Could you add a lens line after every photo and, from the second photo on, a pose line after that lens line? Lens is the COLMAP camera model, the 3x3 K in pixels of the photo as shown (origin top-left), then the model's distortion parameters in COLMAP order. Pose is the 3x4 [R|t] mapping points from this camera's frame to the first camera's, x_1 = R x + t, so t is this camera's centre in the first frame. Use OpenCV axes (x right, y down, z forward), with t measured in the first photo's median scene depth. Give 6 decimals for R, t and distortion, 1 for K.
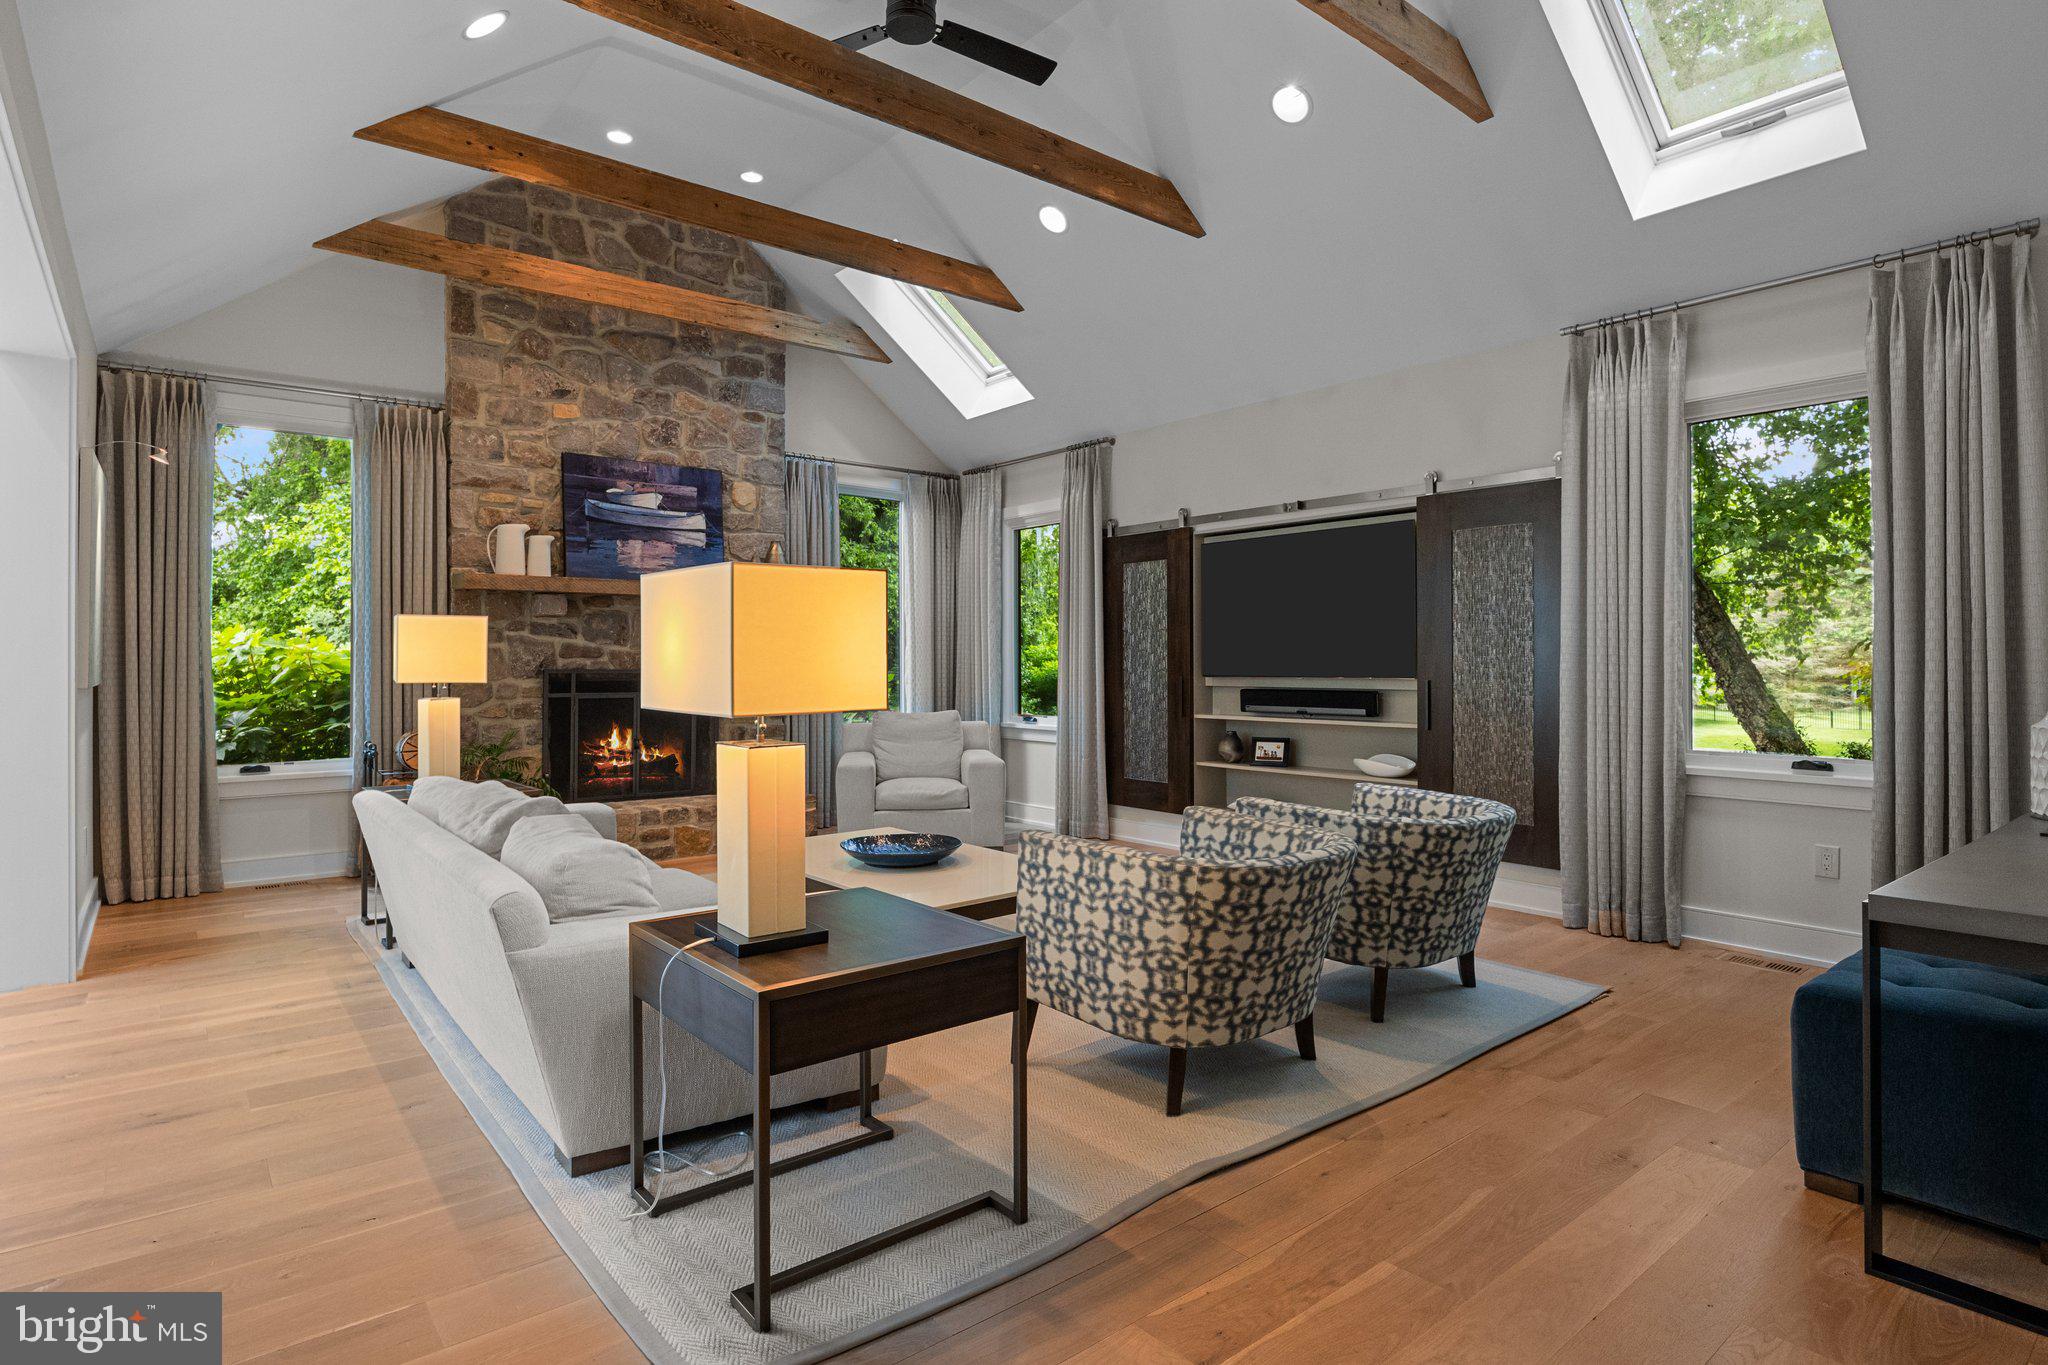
lens RADIAL K [[1104.0, 0, 1024.5], [0, 1104.0, 652.4], [0, 0, 1]] dist [-0.007602, 0.001545]
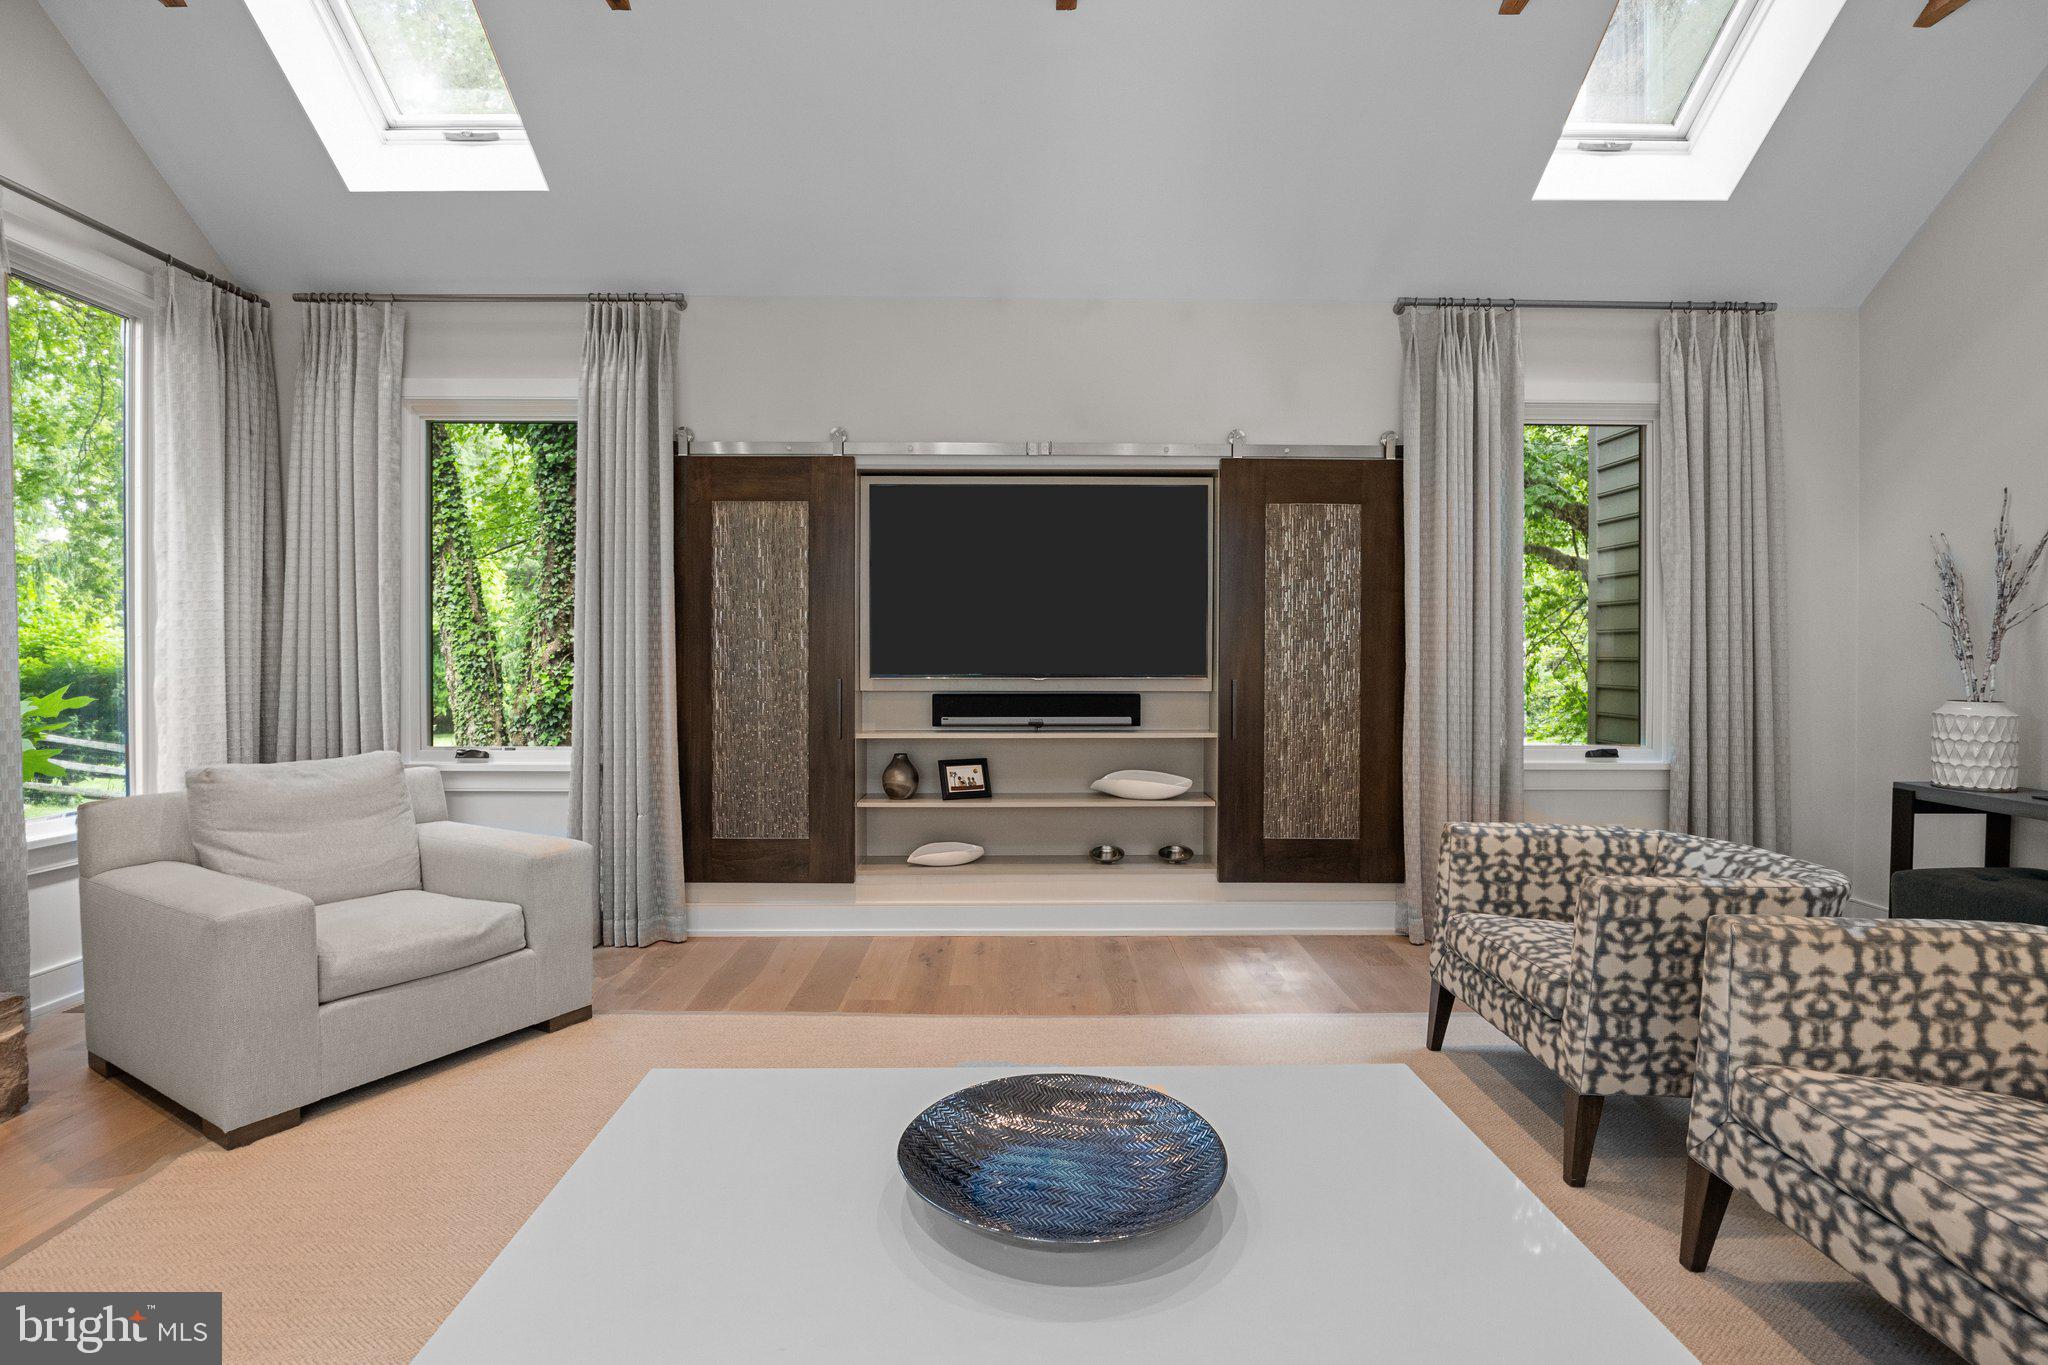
lens RADIAL K [[982.6, 0, 1042.9], [0, 982.6, 663.6], [0, 0, 1]] dist [-0.015736, 0.002591]
pose [[0.613838, -0.003645, 0.789423, -0.256238], [-0.010437, 0.999864, 0.012733, 0.004142], [-0.789363, -0.016055, 0.613717, 0.542639]]
